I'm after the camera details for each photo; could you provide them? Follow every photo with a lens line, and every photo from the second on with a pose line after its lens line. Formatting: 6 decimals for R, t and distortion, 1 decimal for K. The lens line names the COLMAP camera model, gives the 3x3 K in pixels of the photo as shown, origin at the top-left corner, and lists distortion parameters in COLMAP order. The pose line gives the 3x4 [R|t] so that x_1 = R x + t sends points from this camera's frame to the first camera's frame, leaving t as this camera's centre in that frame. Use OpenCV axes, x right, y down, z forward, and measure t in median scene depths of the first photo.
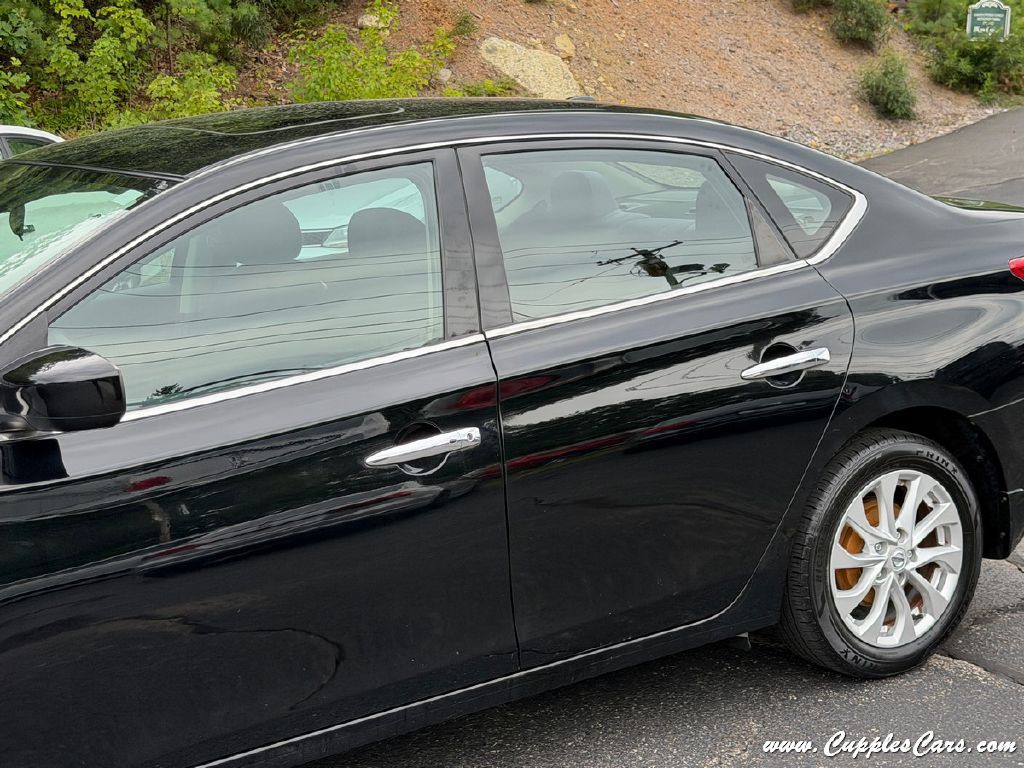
lens RADIAL K [[1516.7, 0, 512.0], [0, 1516.7, 384.0], [0, 0, 1]] dist [0.135327, -0.115755]
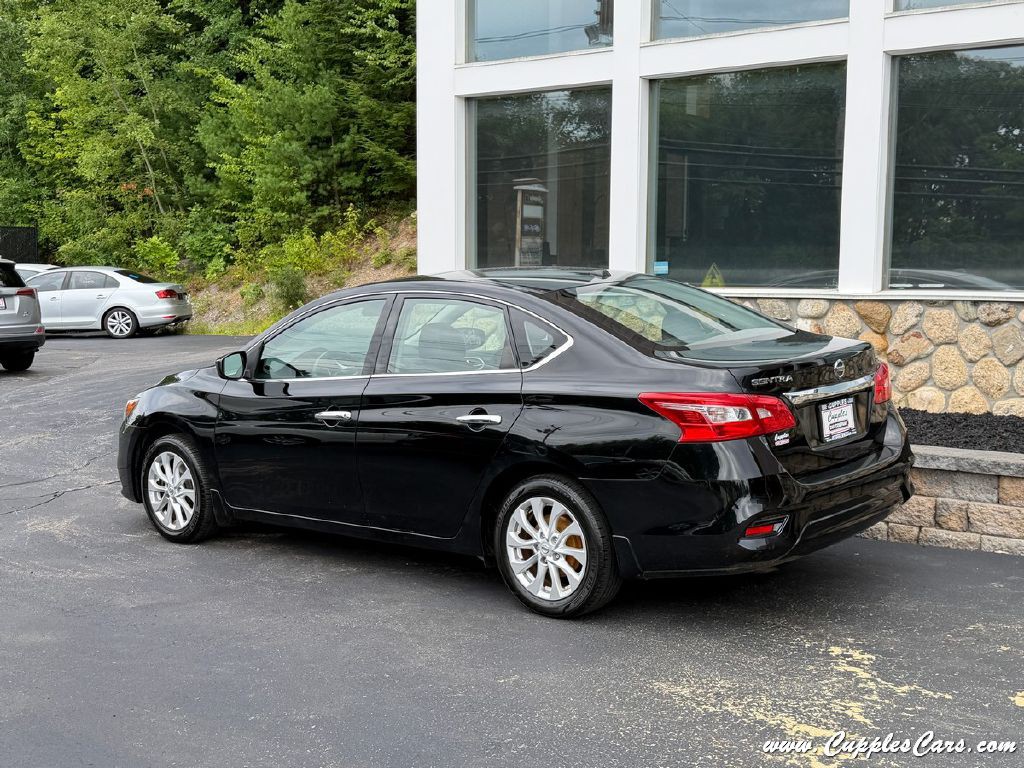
lens RADIAL K [[1449.5, 0, 495.8], [0, 1449.5, 383.2], [0, 0, 1]] dist [0.137382, -0.047144]
pose [[0.236948, 0.135682, -0.962001, 2.075569], [-0.141301, 0.984484, 0.104049, -0.268279], [0.961192, 0.111277, 0.252443, 0.600158]]
